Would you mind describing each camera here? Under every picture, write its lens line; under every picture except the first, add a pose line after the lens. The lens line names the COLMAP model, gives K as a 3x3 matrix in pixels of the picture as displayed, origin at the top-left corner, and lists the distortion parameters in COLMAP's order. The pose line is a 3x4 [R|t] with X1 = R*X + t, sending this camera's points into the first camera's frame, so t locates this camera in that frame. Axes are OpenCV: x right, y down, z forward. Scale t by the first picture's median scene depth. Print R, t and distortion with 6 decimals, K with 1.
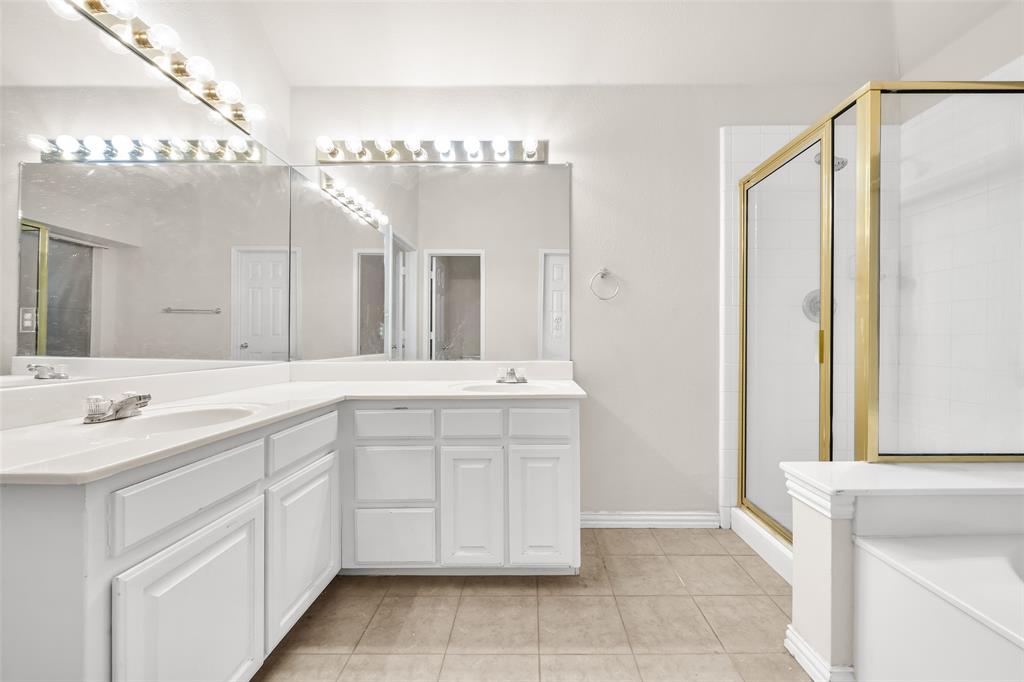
lens RADIAL K [[414.6, 0, 509.3], [0, 414.6, 347.0], [0, 0, 1]] dist [0.000502, -0.005746]
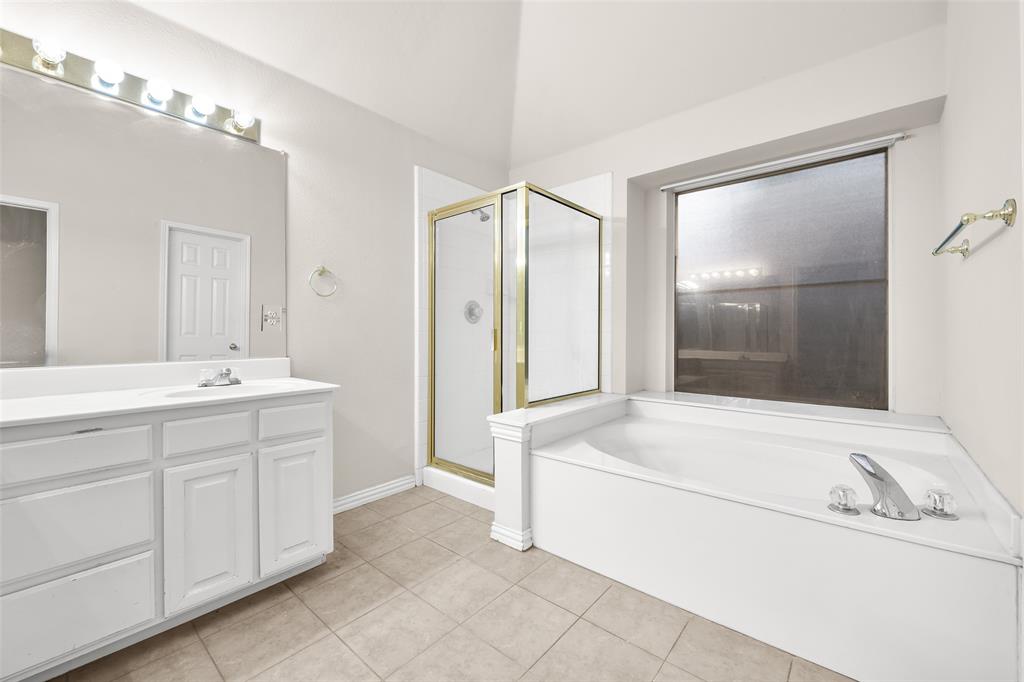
lens RADIAL K [[414.6, 0, 509.3], [0, 414.6, 347.0], [0, 0, 1]] dist [0.000502, -0.005746]
pose [[0.637401, -0.021208, 0.770240, -0.347025], [0.015579, 0.999772, 0.014635, 0.003735], [-0.770375, 0.002671, 0.637586, -0.018205]]
